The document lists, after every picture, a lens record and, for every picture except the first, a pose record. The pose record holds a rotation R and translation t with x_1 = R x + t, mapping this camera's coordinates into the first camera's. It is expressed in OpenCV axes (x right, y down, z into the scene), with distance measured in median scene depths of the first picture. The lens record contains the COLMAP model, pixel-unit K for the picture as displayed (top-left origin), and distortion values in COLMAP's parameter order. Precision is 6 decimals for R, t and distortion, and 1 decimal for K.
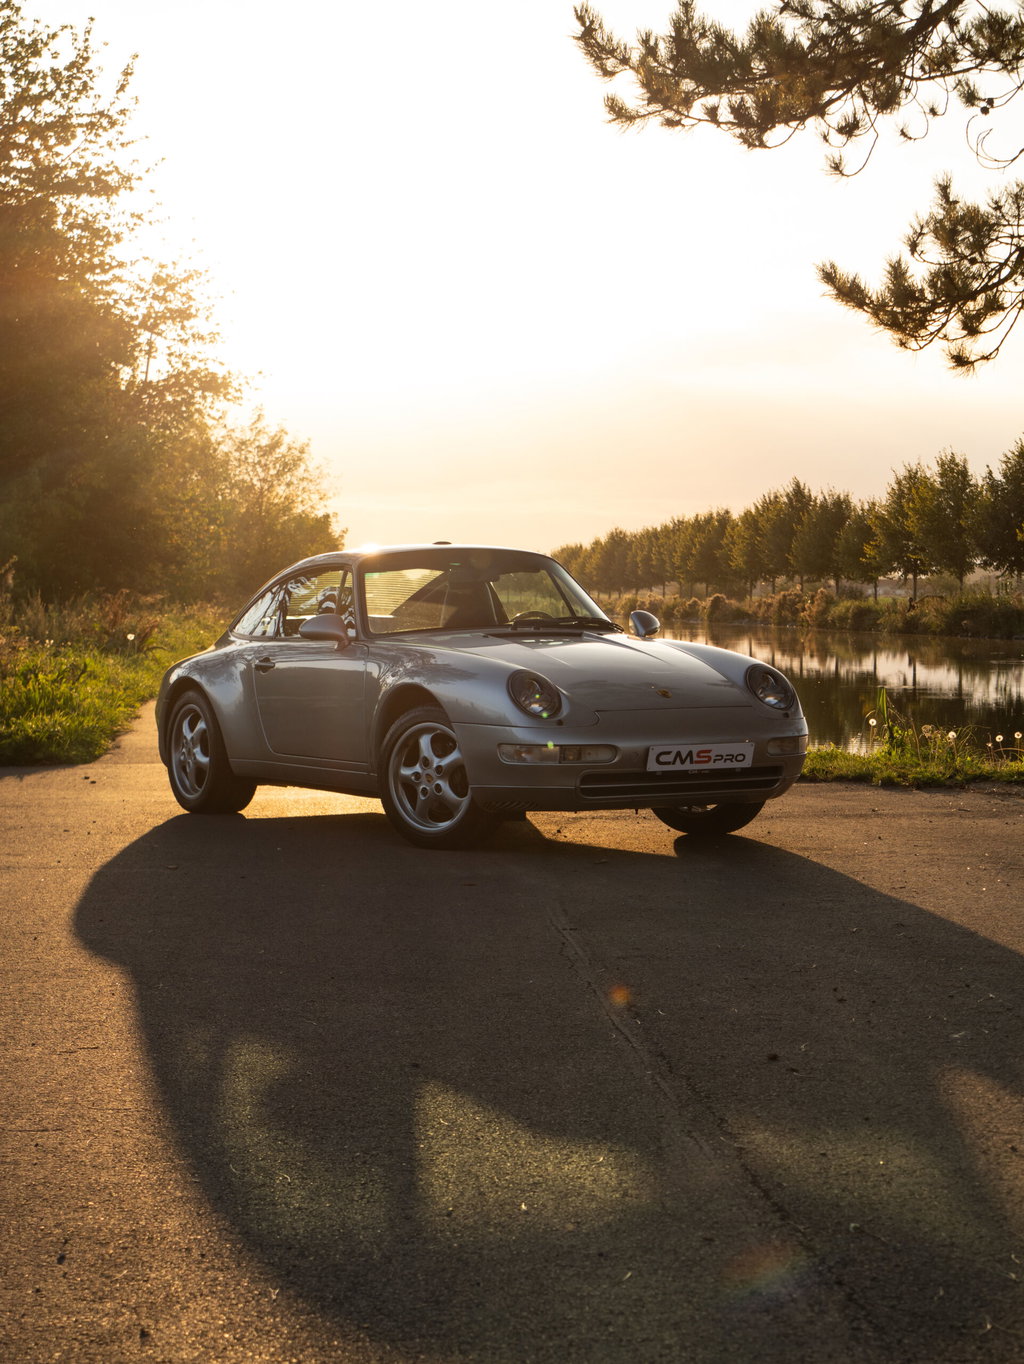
lens RADIAL K [[2985.1, 0, 417.0], [0, 2985.1, 632.0], [0, 0, 1]] dist [0.011982, -0.155986]
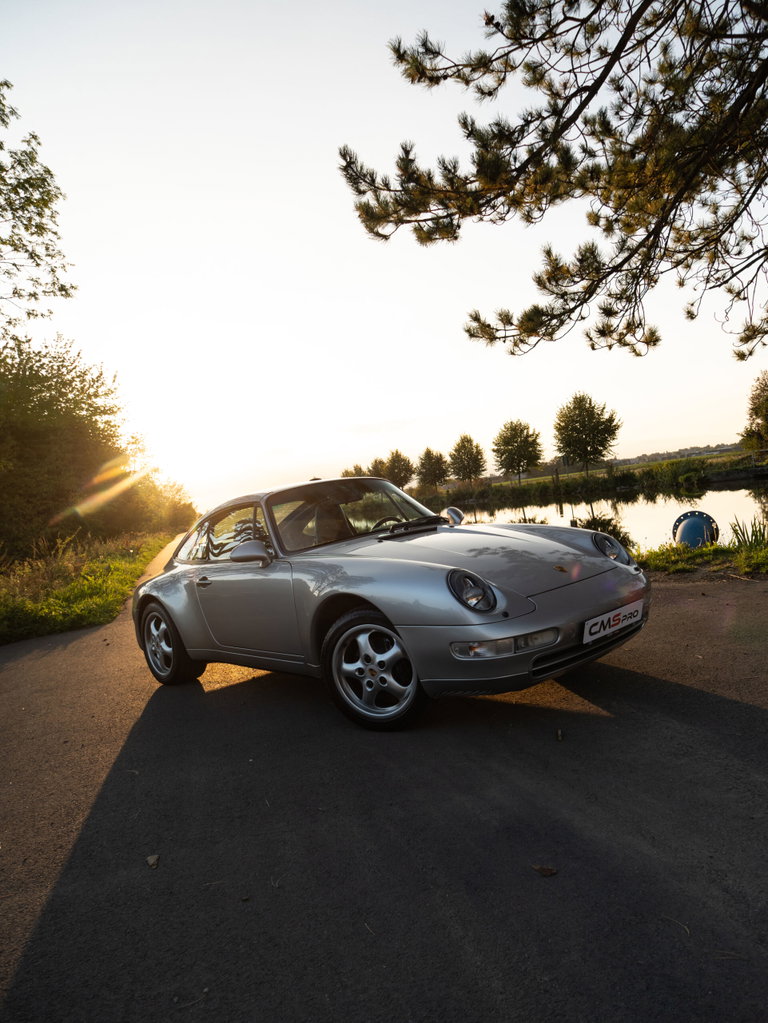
lens RADIAL K [[719.4, 0, 384.0], [0, 719.4, 511.5], [0, 0, 1]] dist [-0.087211, 0.034901]
pose [[0.963416, -0.137162, 0.230254, -0.036547], [0.139135, 0.990243, 0.007727, -0.010863], [-0.229067, 0.024593, 0.973100, 0.570044]]
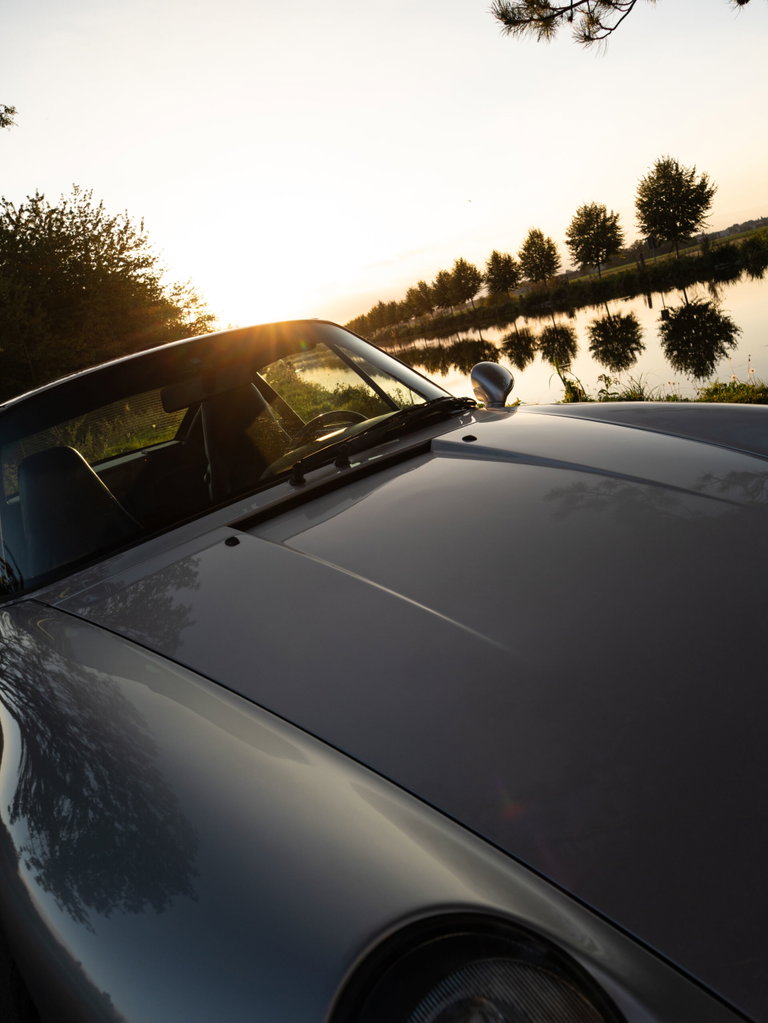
lens RADIAL K [[712.1, 0, 384.0], [0, 712.1, 511.5], [0, 0, 1]] dist [-0.060742, 0.002255]
pose [[0.953697, -0.294738, 0.059923, 0.032495], [0.274933, 0.935087, 0.223663, -0.013038], [-0.121955, -0.196831, 0.972823, 0.729371]]
